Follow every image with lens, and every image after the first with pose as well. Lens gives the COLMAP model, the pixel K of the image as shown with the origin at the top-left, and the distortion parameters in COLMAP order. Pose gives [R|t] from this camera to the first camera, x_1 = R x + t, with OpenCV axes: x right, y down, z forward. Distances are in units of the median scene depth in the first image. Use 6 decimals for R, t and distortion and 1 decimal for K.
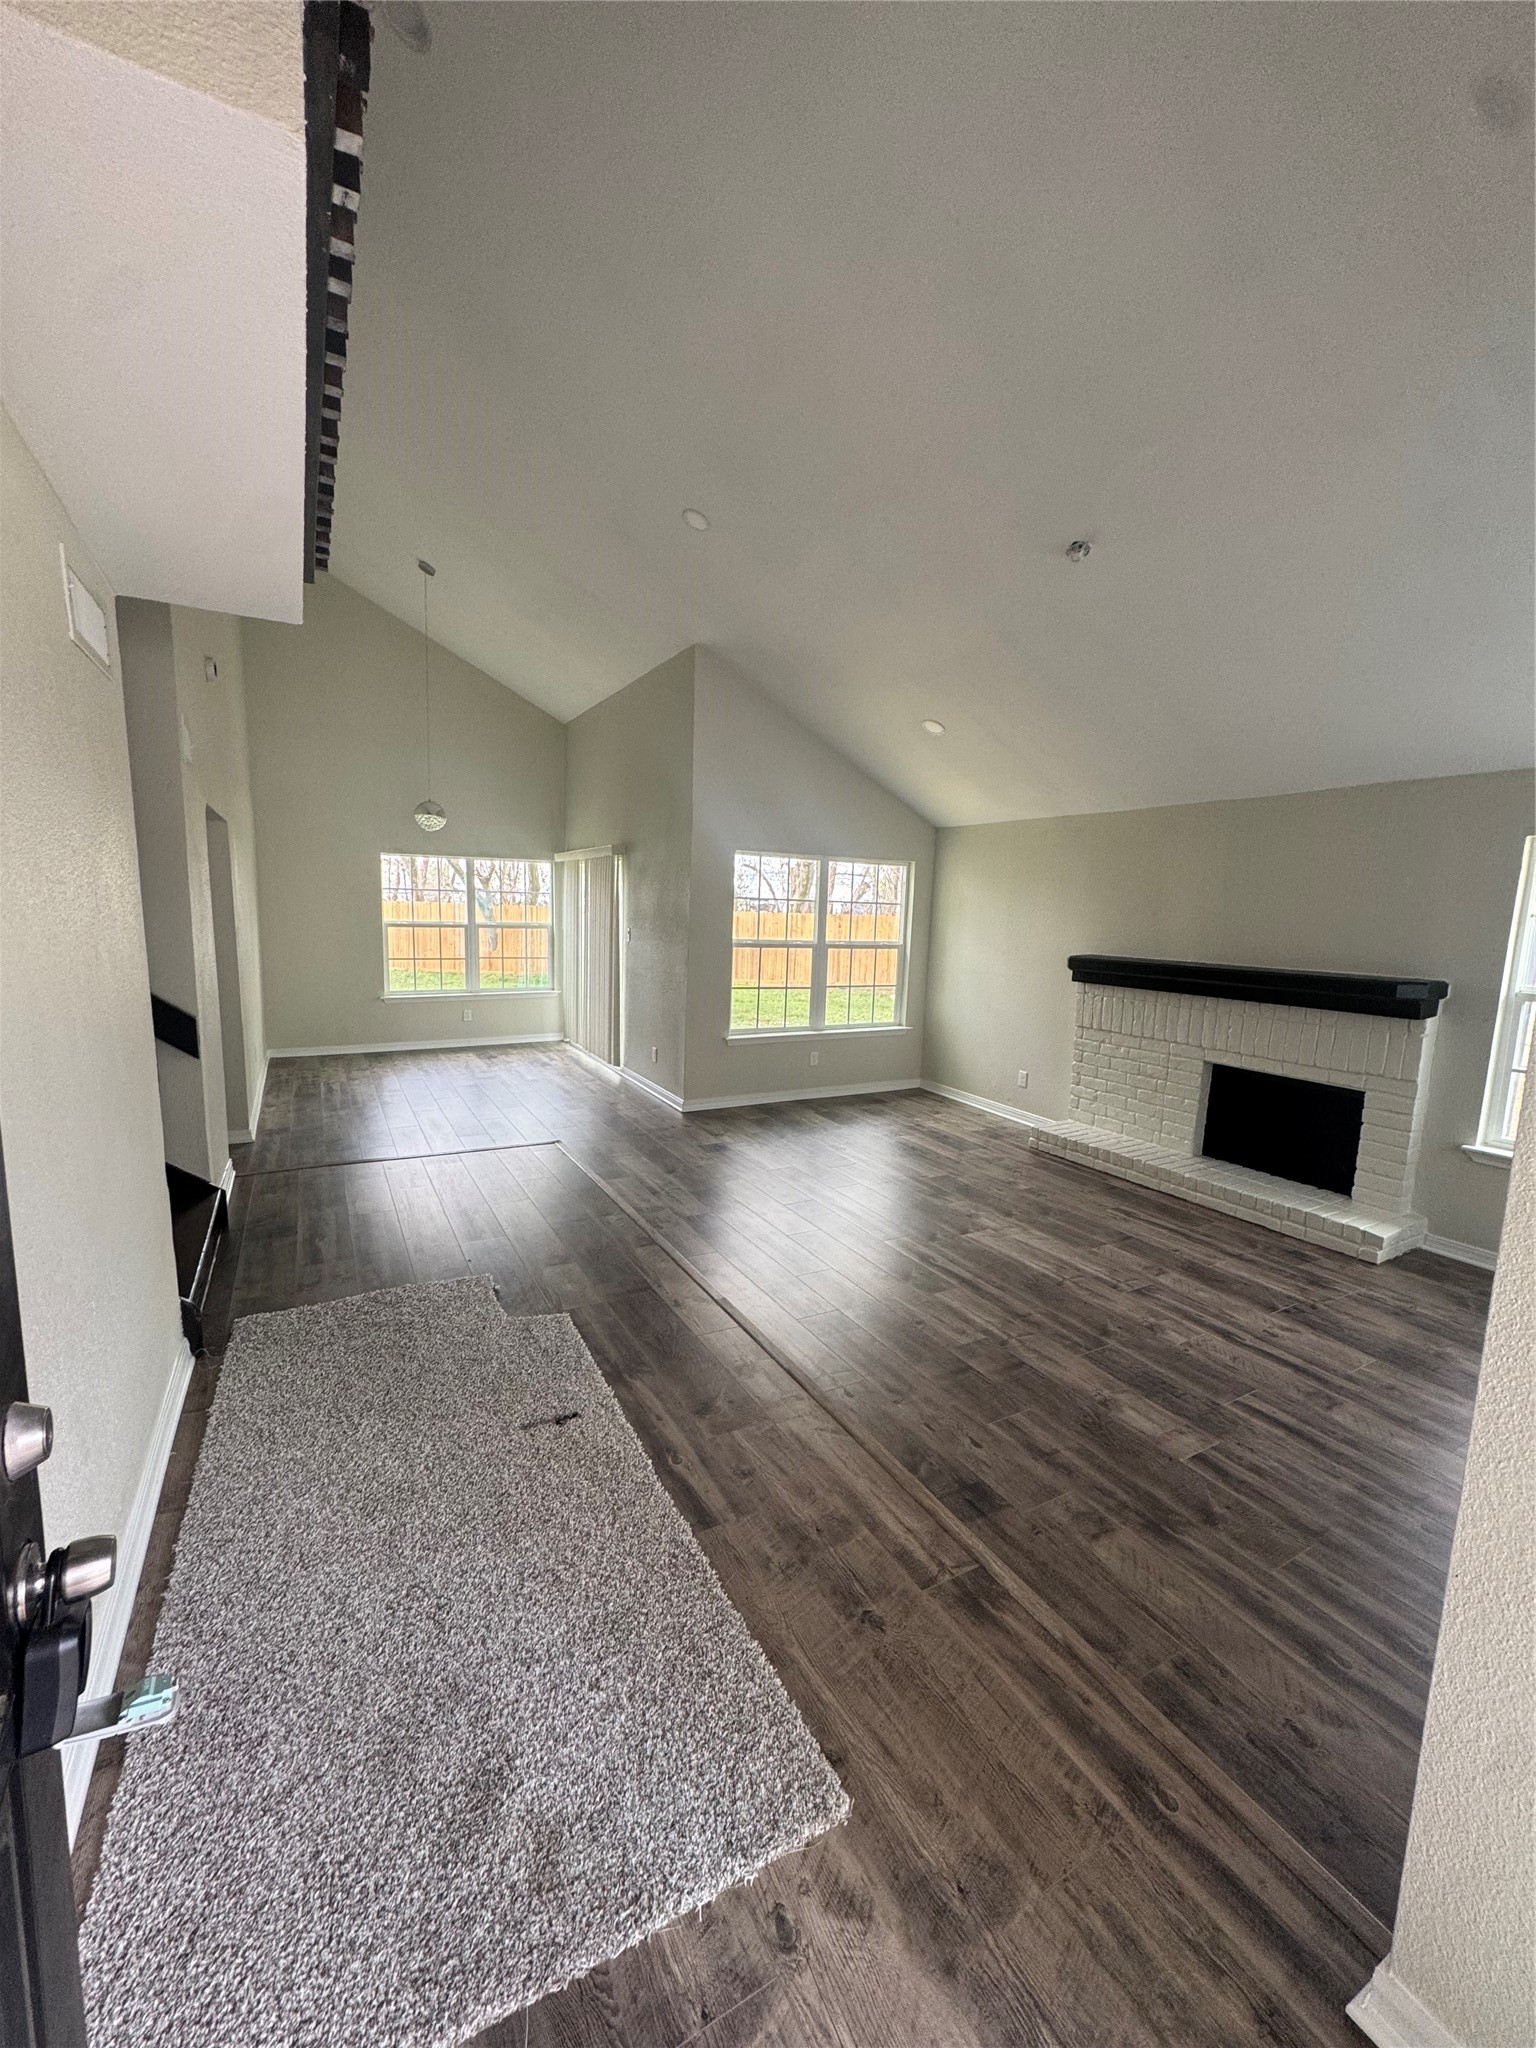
lens RADIAL K [[819.4, 0, 763.0], [0, 819.4, 1024.3], [0, 0, 1]] dist [-0.006239, 0.001655]
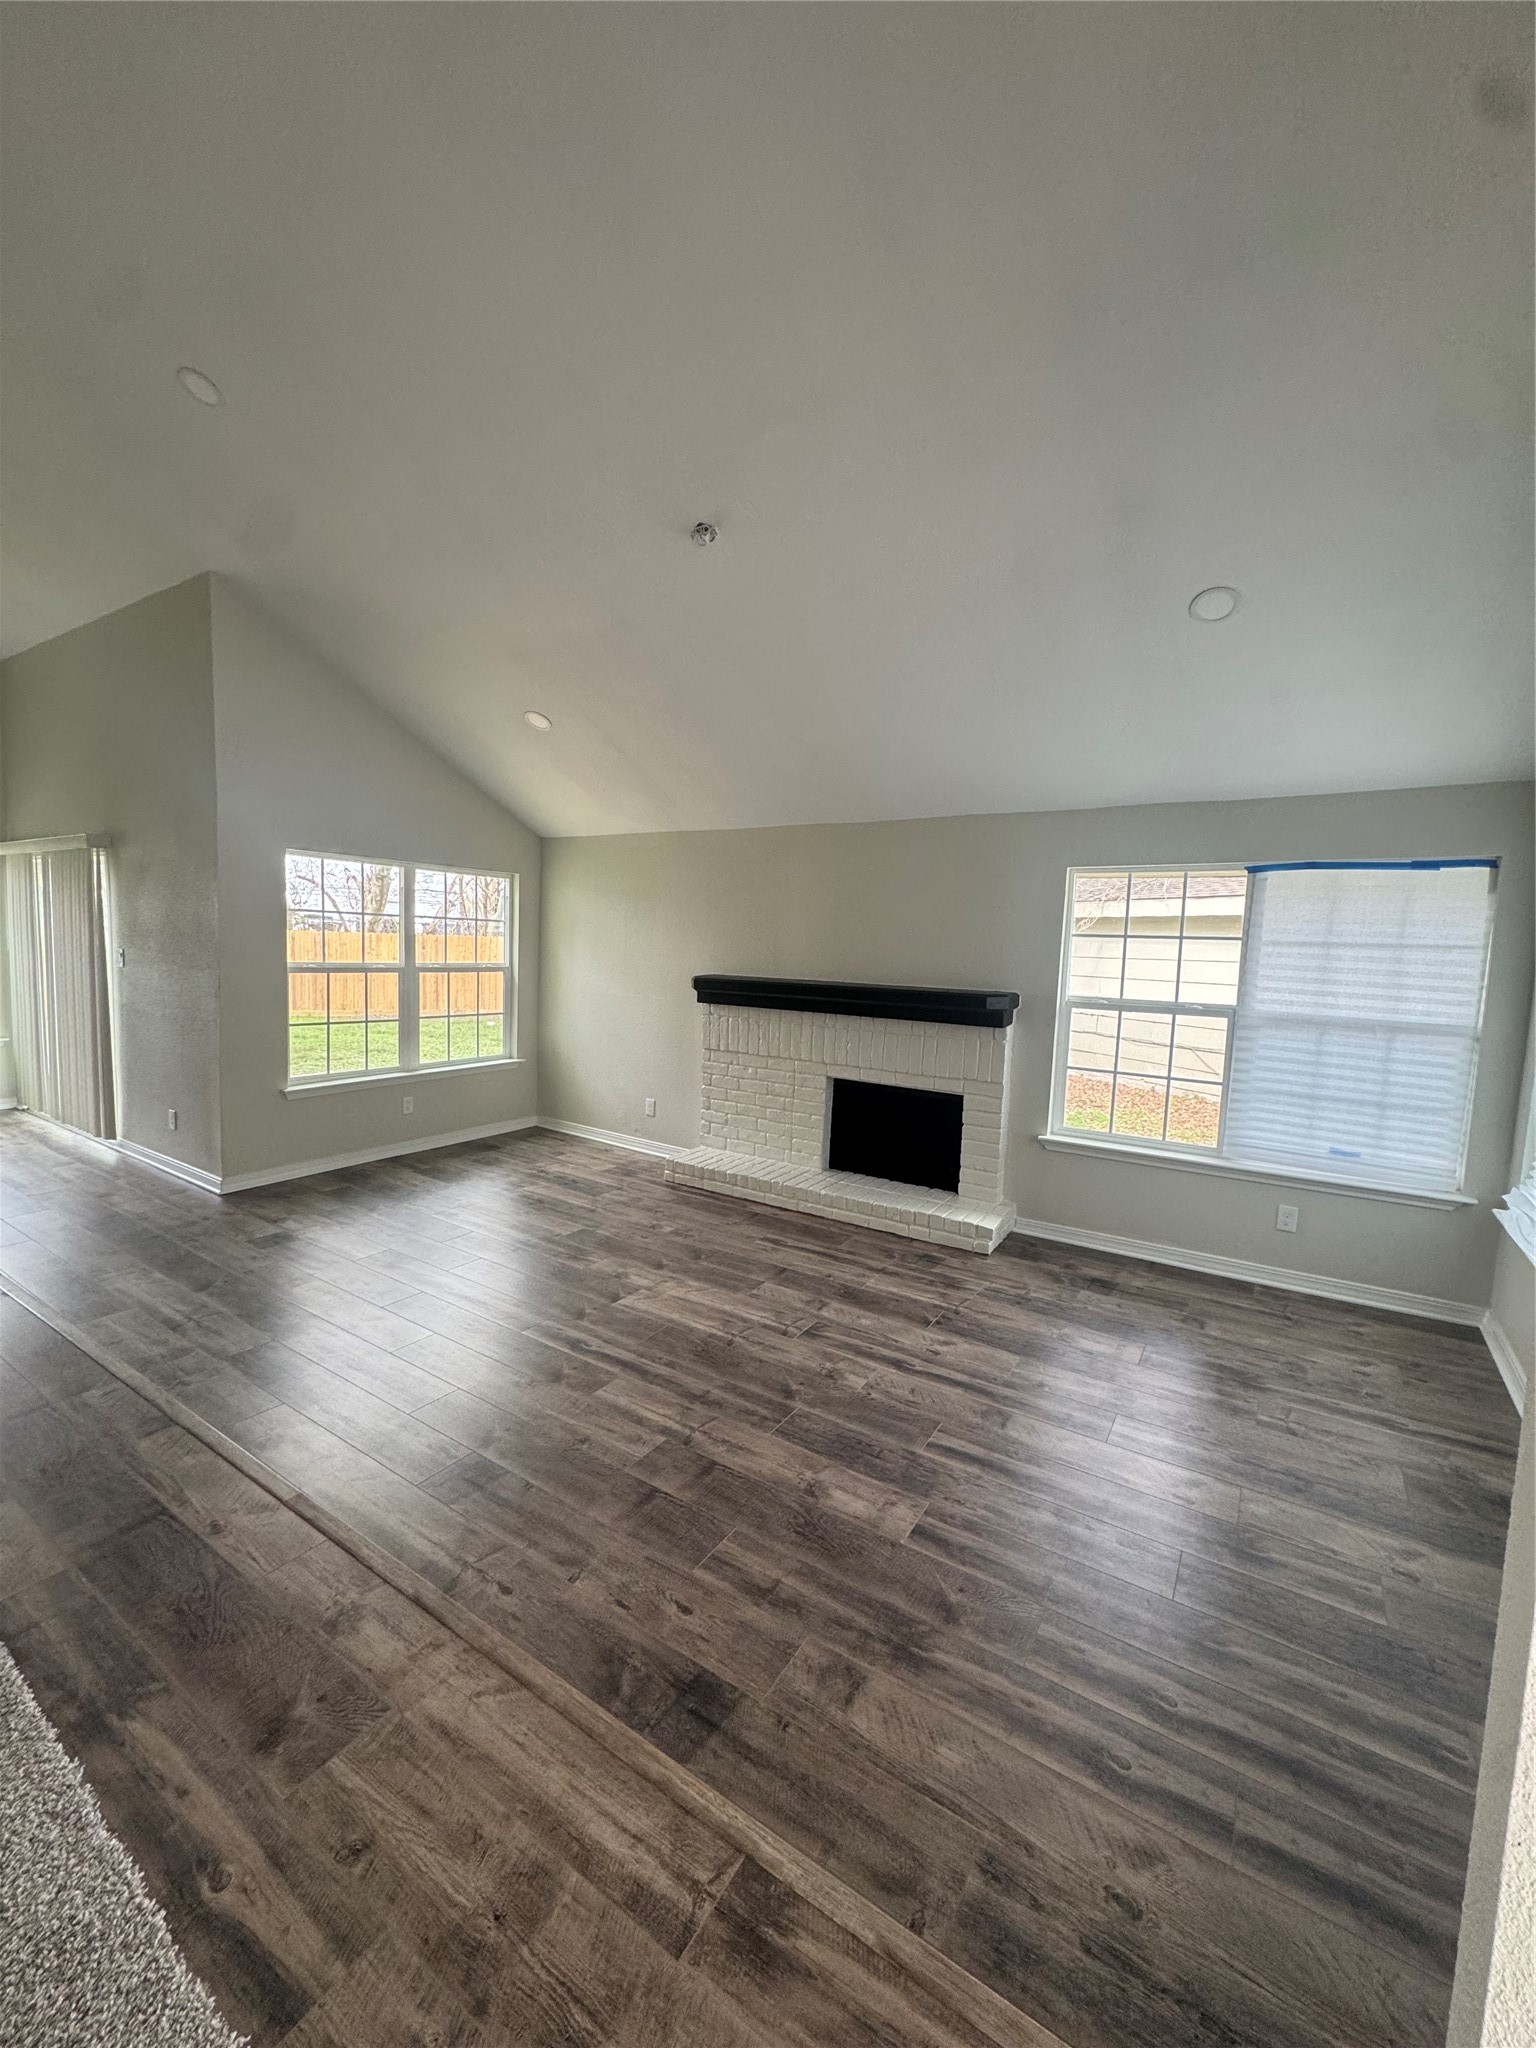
lens RADIAL K [[819.4, 0, 770.0], [0, 819.4, 1022.8], [0, 0, 1]] dist [-0.006239, 0.001655]
pose [[0.879699, -0.044795, 0.473416, -0.006074], [0.057872, 0.998238, -0.013083, -0.016744], [-0.471996, 0.038907, 0.880742, 0.168564]]
